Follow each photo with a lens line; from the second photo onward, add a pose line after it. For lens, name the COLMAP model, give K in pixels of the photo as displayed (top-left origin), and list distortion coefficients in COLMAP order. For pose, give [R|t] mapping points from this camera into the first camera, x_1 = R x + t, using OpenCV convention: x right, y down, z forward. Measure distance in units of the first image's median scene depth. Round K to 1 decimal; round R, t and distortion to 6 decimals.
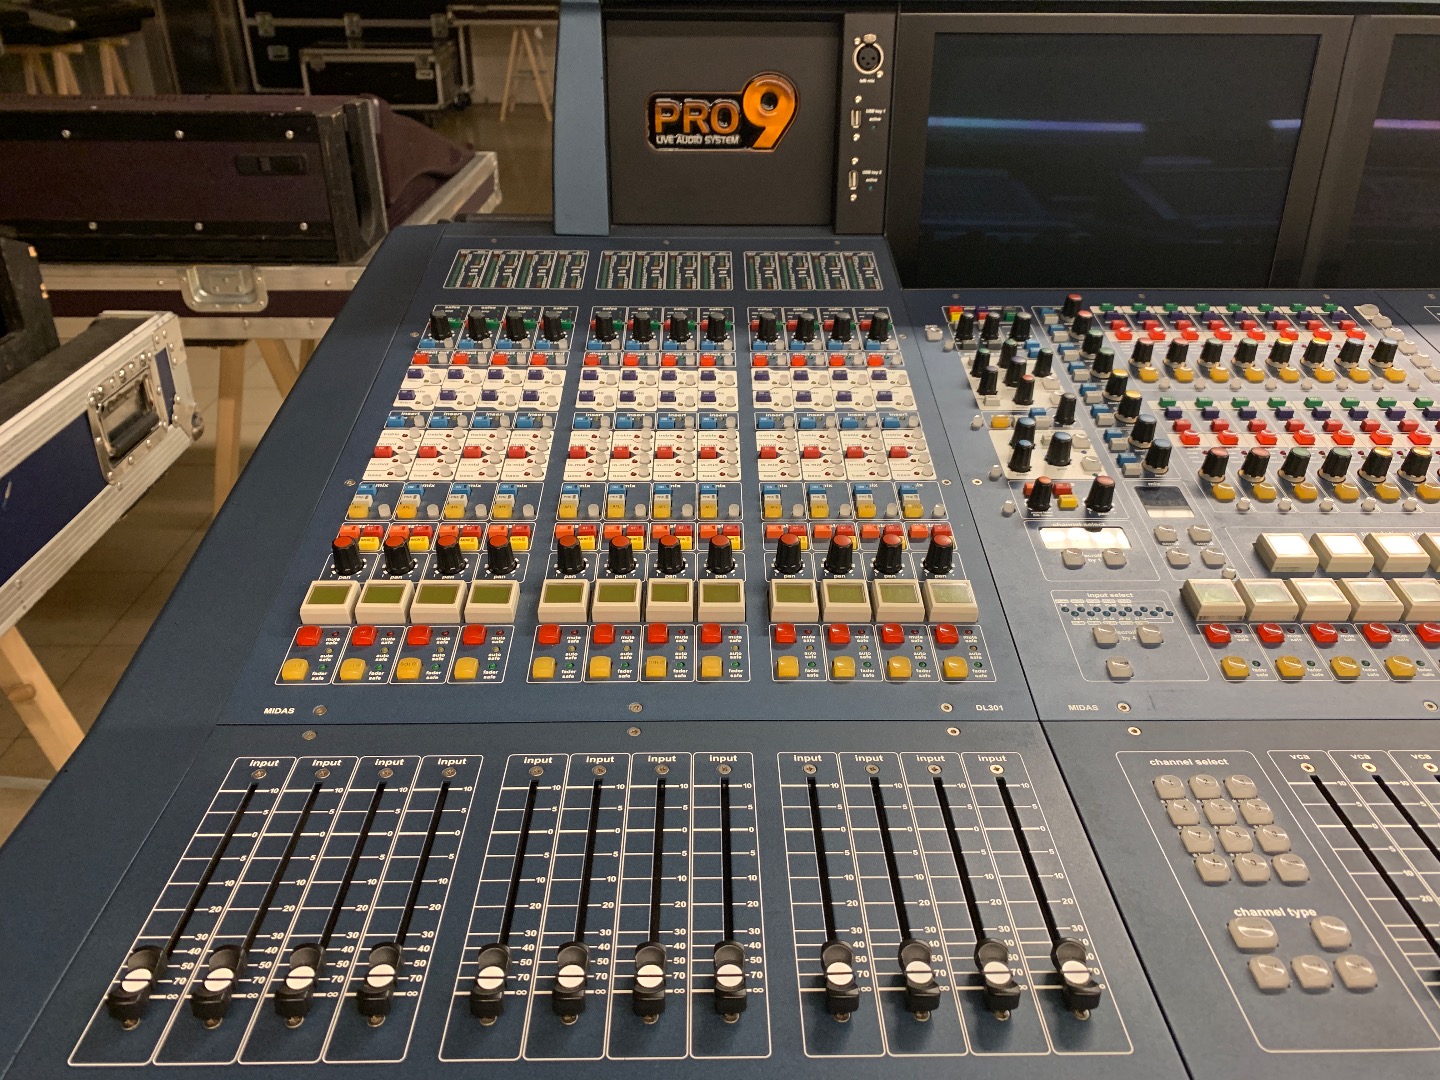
lens RADIAL K [[1111.2, 0, 717.3], [0, 1111.2, 531.4], [0, 0, 1]] dist [0.019241, -0.029596]
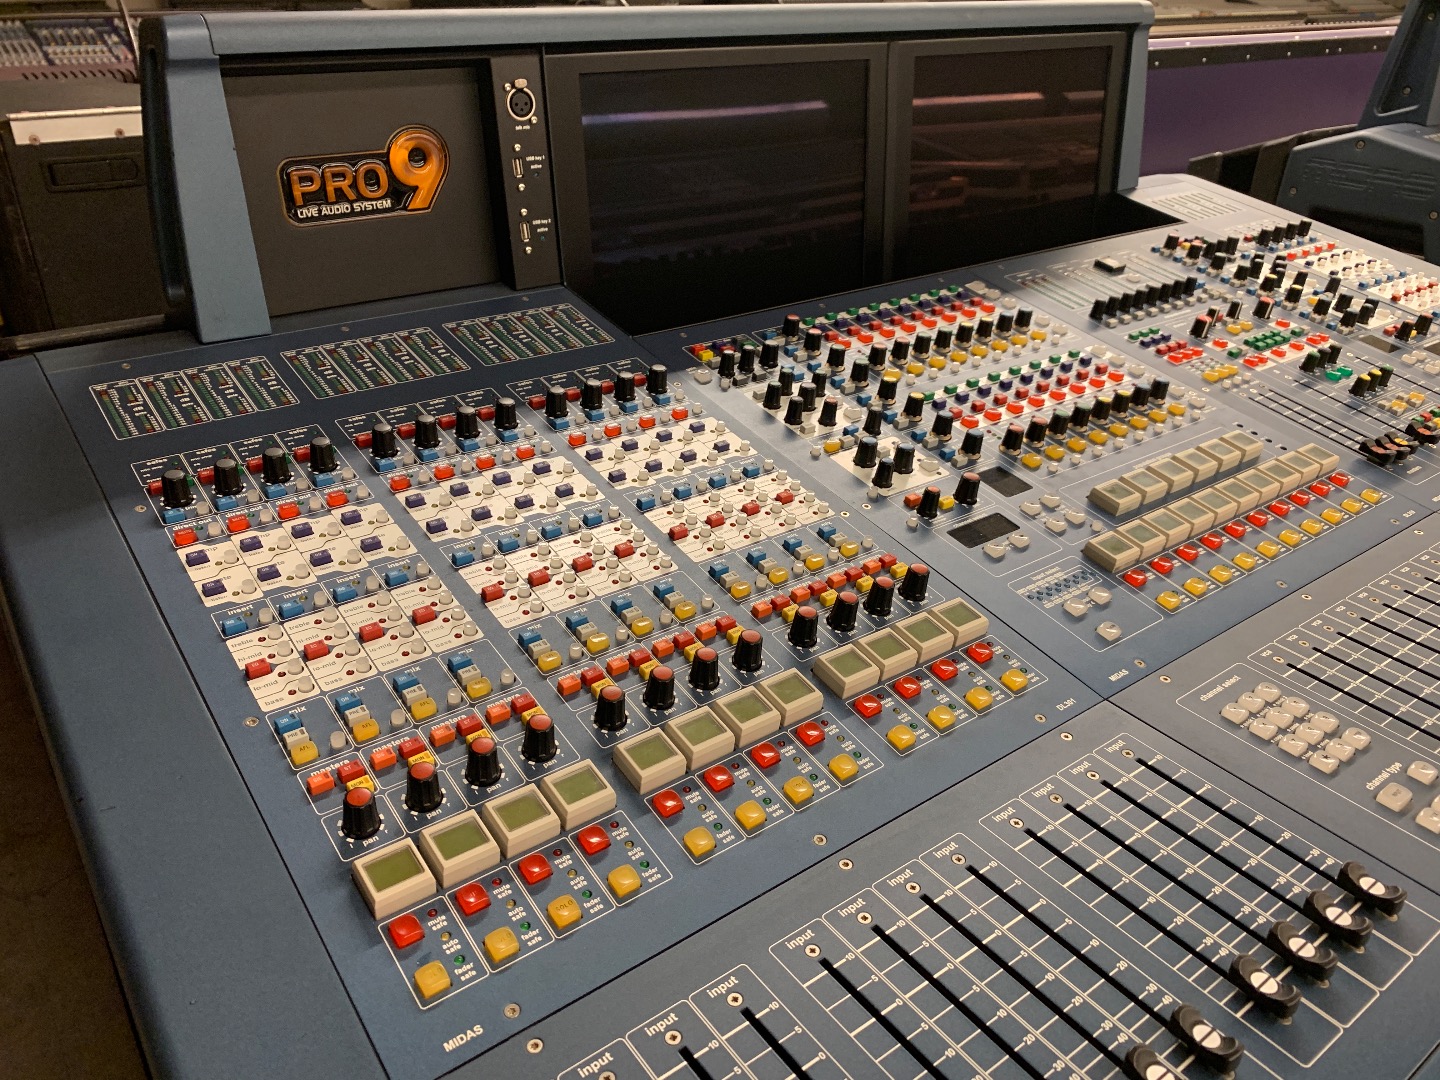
lens RADIAL K [[1111.2, 0, 729.8], [0, 1111.2, 530.5], [0, 0, 1]] dist [0.019241, -0.029596]
pose [[0.804955, -0.265708, 0.530516, -0.305846], [0.270162, 0.960194, 0.070993, -0.093927], [-0.528261, 0.086179, 0.844697, 0.136479]]
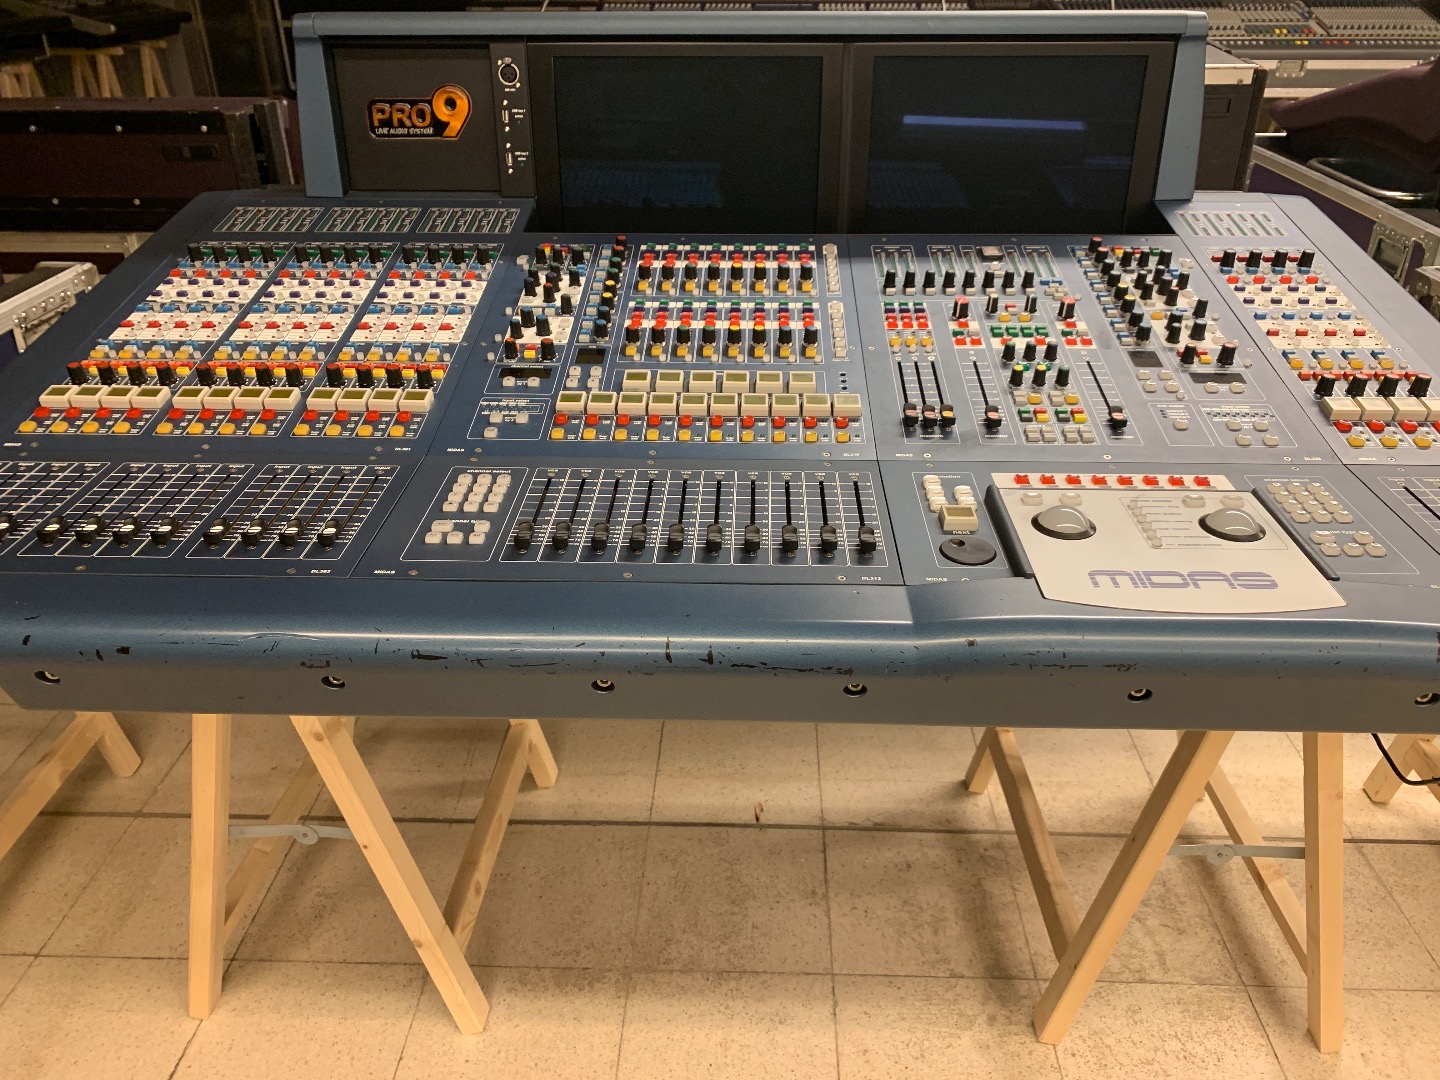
lens RADIAL K [[1111.2, 0, 722.1], [0, 1111.2, 536.6], [0, 0, 1]] dist [0.019241, -0.029596]
pose [[0.998877, 0.014982, -0.044945, 0.469174], [-0.014637, 0.999861, 0.008007, 0.154965], [0.045059, -0.007340, 0.998957, -0.424220]]
